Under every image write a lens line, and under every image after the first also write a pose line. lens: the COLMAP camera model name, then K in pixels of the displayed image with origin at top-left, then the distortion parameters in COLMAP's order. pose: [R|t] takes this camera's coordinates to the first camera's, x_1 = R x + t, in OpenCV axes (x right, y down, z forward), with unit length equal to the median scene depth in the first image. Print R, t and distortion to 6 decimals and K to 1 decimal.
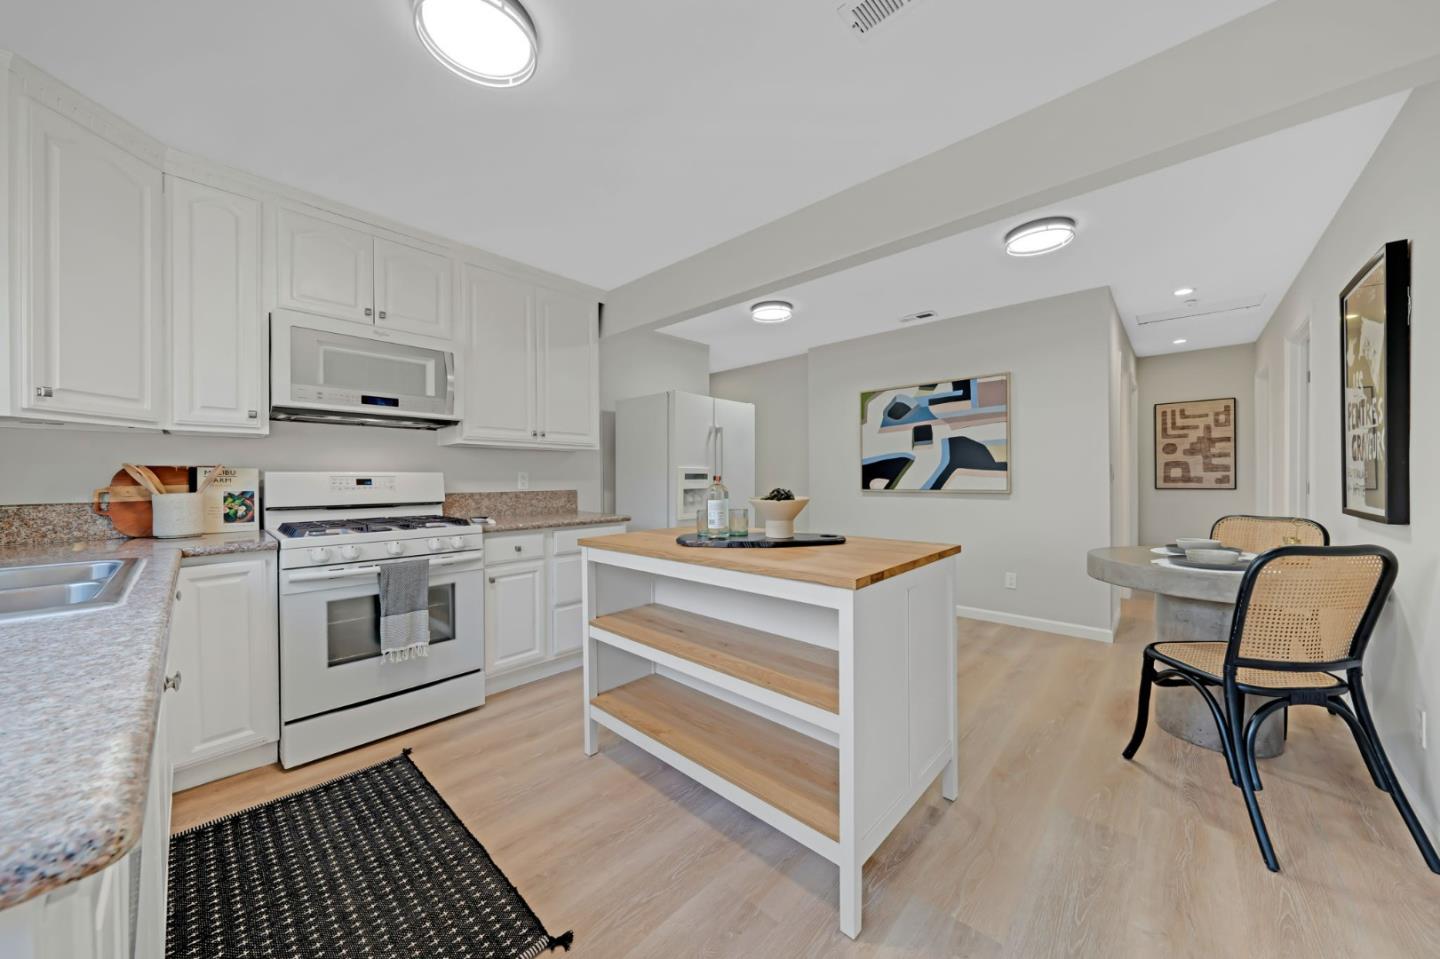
lens RADIAL K [[482.6, 0, 724.4], [0, 482.6, 476.5], [0, 0, 1]] dist [-0.002424, 0.000002]
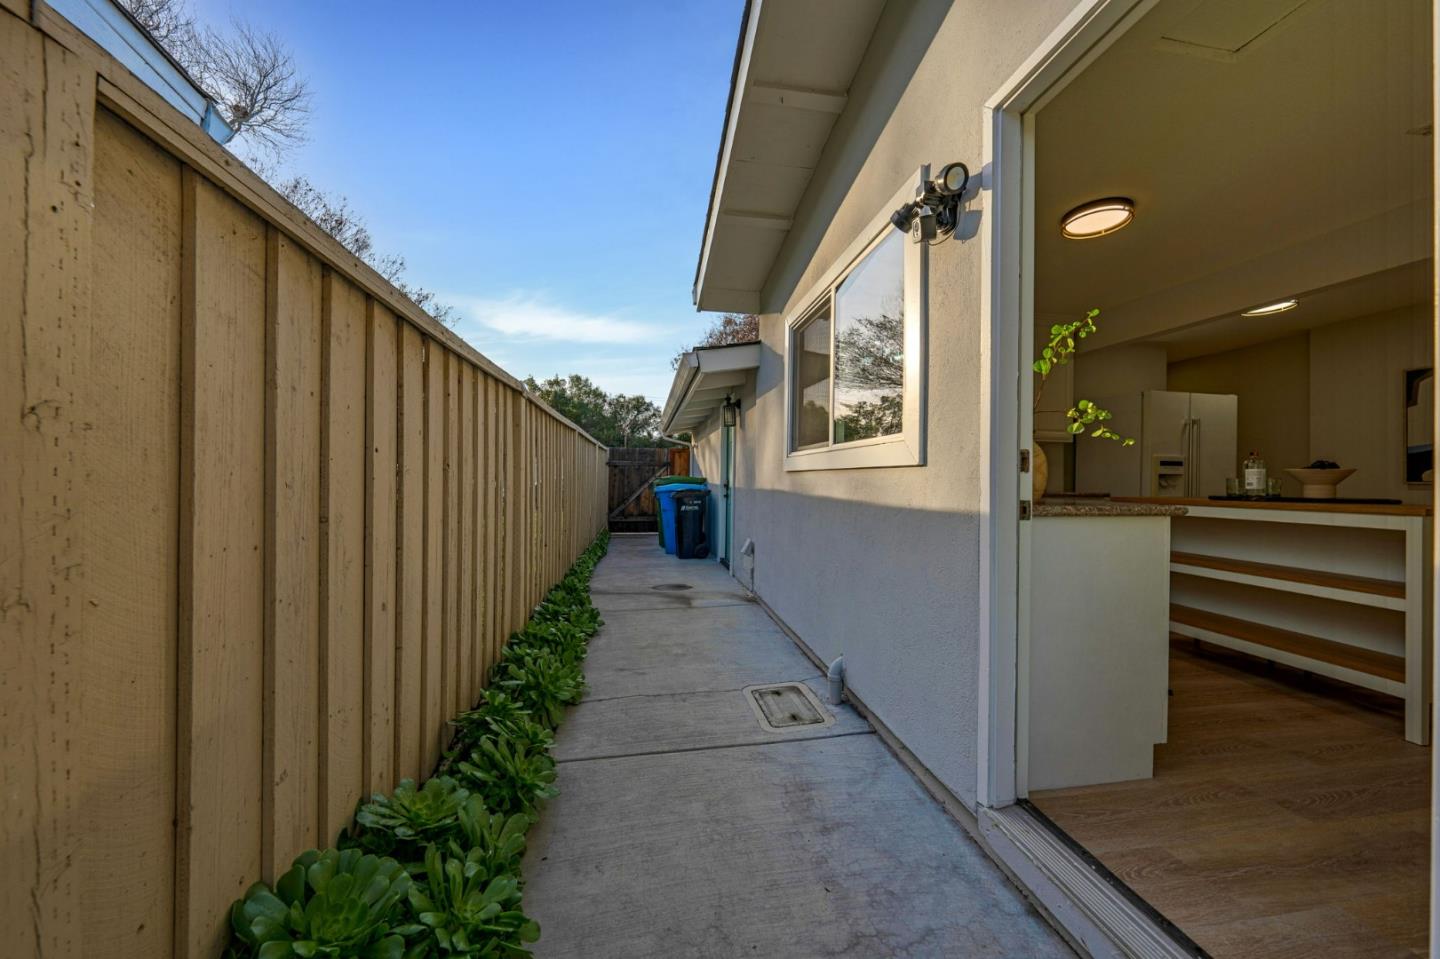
lens RADIAL K [[482.6, 0, 722.0], [0, 482.6, 478.8], [0, 0, 1]] dist [-0.002424, 0.000002]
pose [[0.787980, 0.009670, -0.615626, -0.380887], [-0.012627, 0.999920, -0.000456, 0.098055], [0.615572, 0.008133, 0.788039, -1.089995]]
